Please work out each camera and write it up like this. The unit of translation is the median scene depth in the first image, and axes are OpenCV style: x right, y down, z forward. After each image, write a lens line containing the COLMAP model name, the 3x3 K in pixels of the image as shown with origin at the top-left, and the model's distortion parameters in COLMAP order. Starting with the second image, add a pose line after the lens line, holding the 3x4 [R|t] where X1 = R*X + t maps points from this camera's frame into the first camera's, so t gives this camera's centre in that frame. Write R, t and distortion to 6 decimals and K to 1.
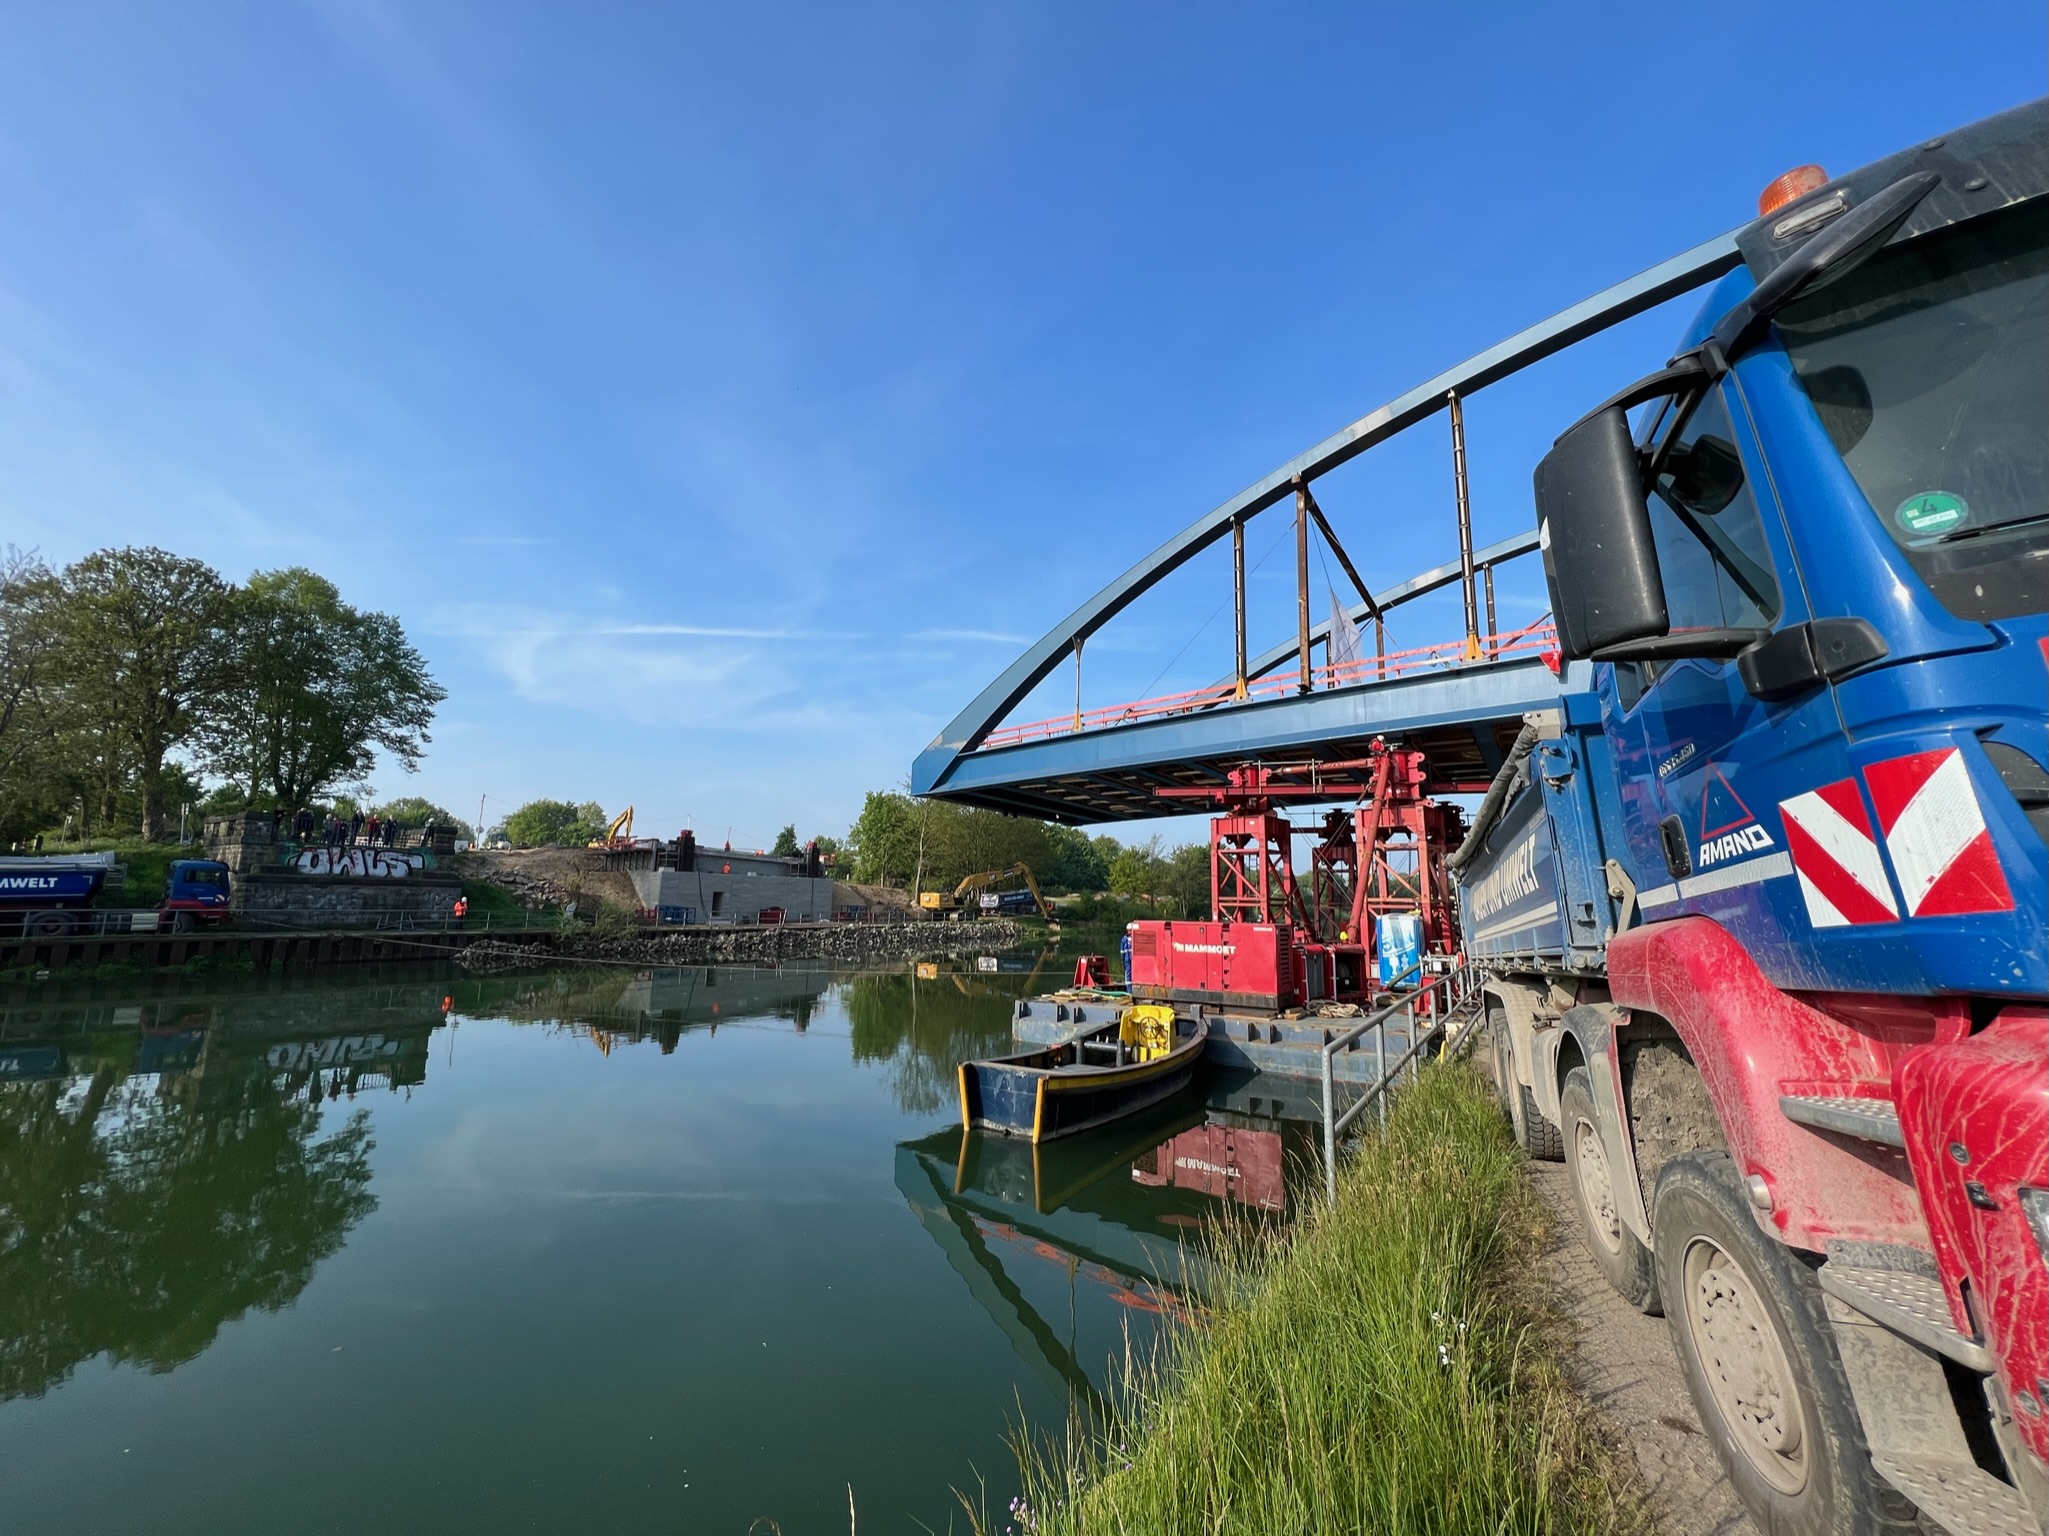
lens RADIAL K [[821.6, 0, 1024.9], [0, 821.6, 764.7], [0, 0, 1]] dist [0.001110, 0.000118]
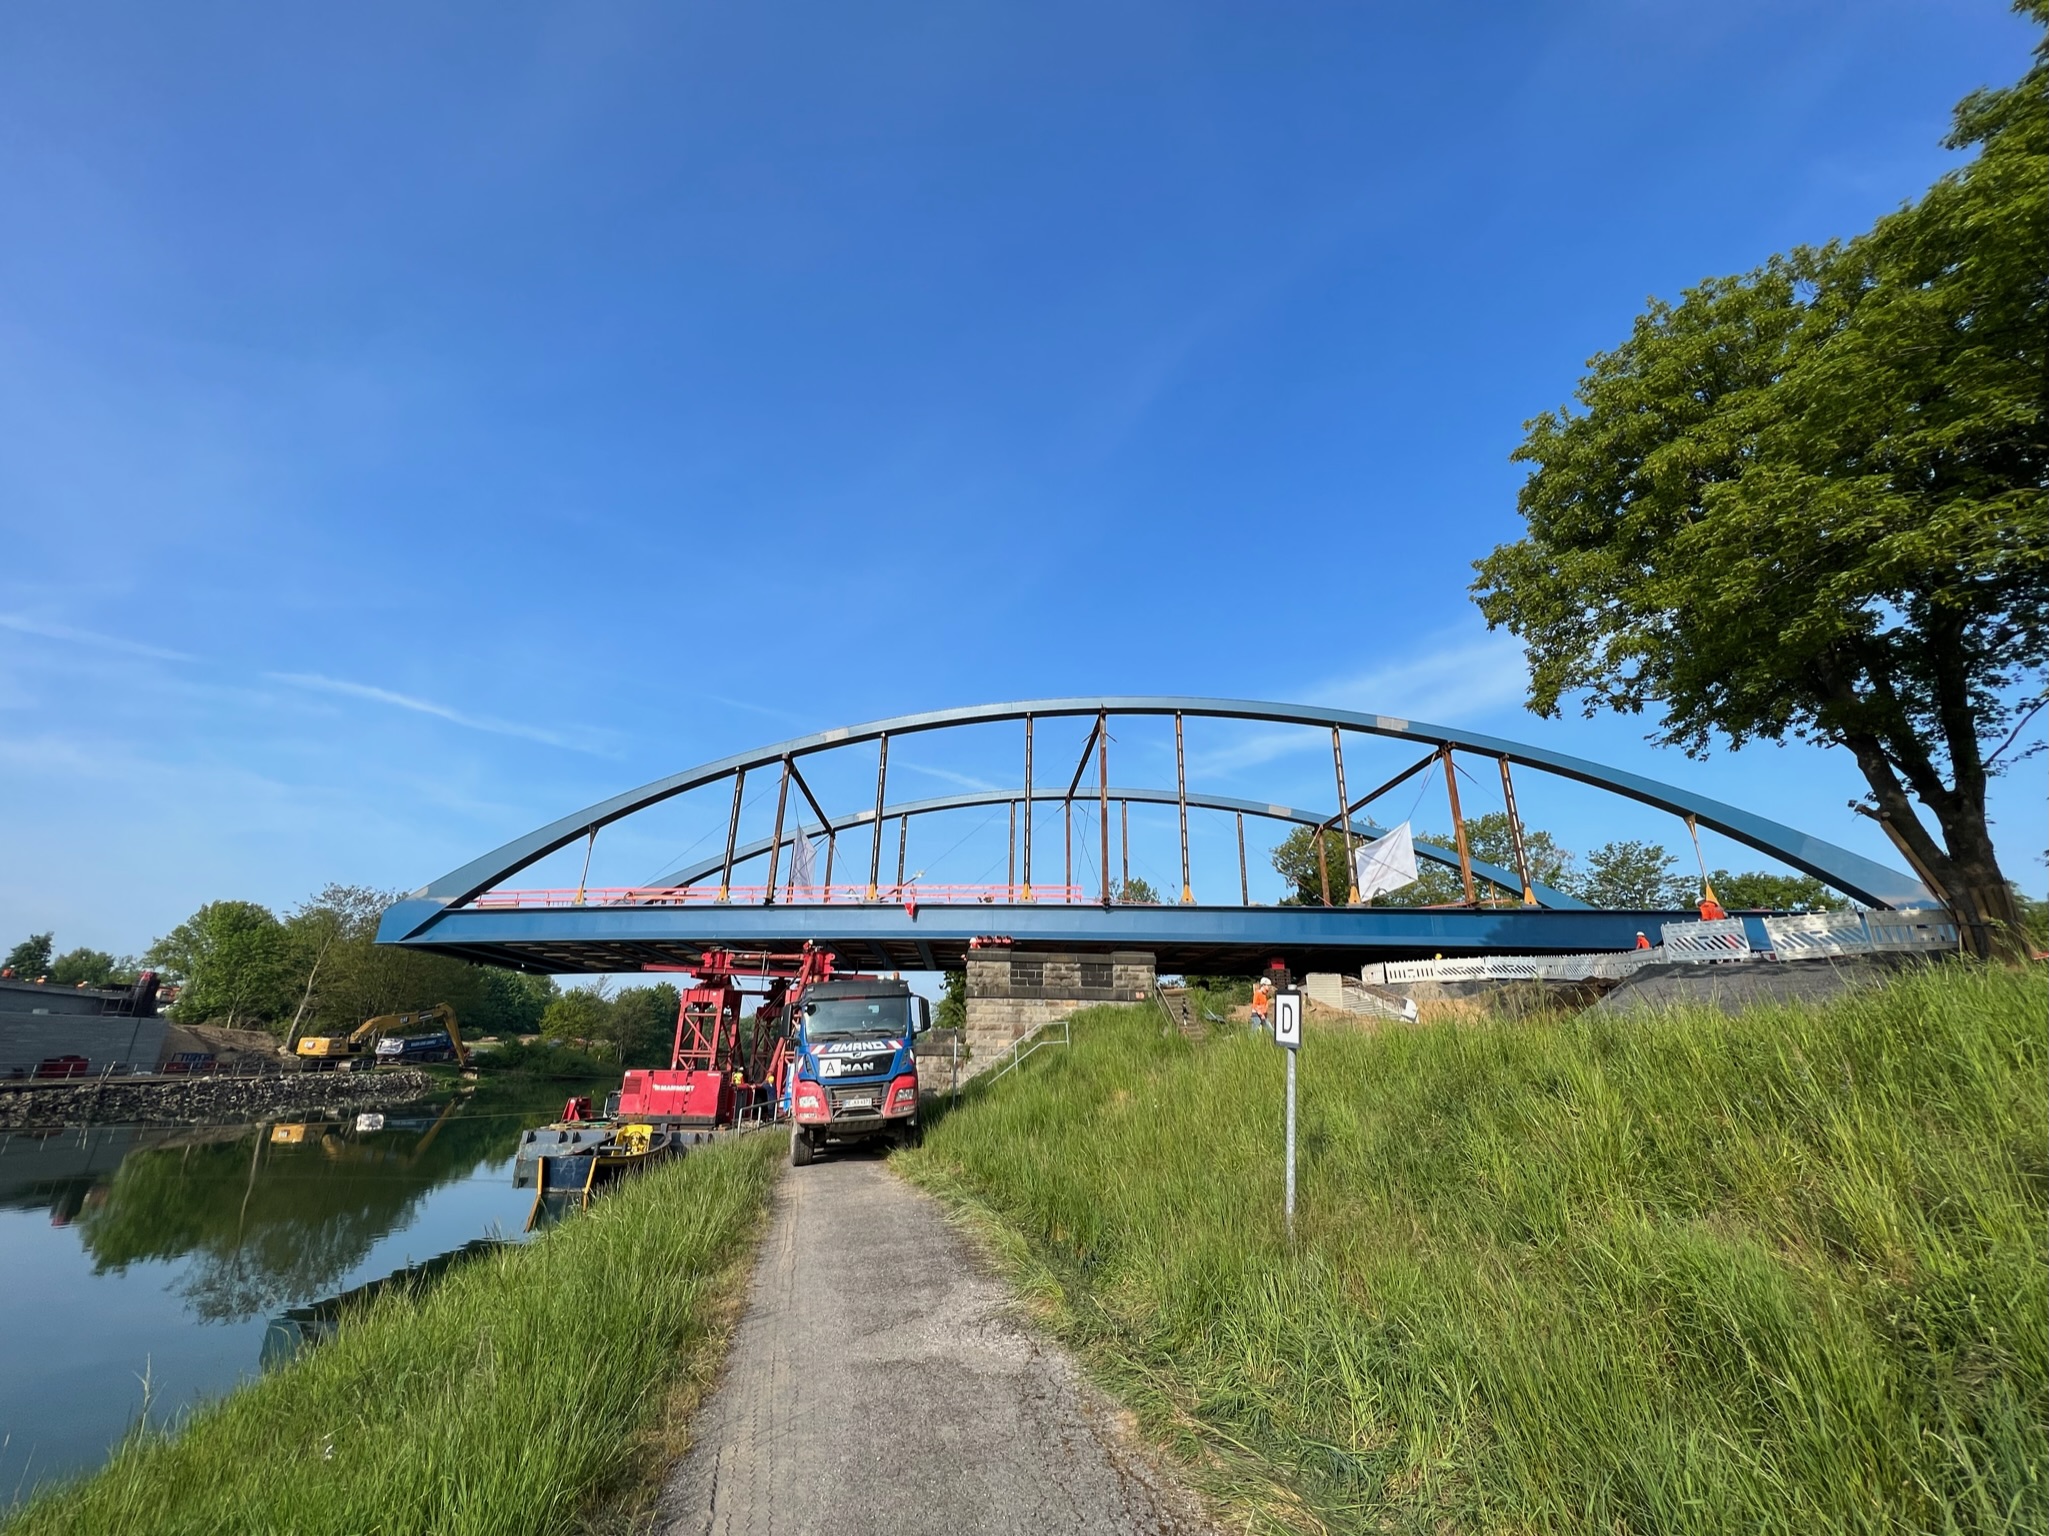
lens RADIAL K [[821.6, 0, 1029.7], [0, 821.6, 769.9], [0, 0, 1]] dist [0.001110, 0.000118]
pose [[0.801808, 0.192739, 0.565647, -0.102468], [-0.102209, 0.976843, -0.187967, -0.061489], [-0.588776, 0.092899, 0.802940, -0.305723]]
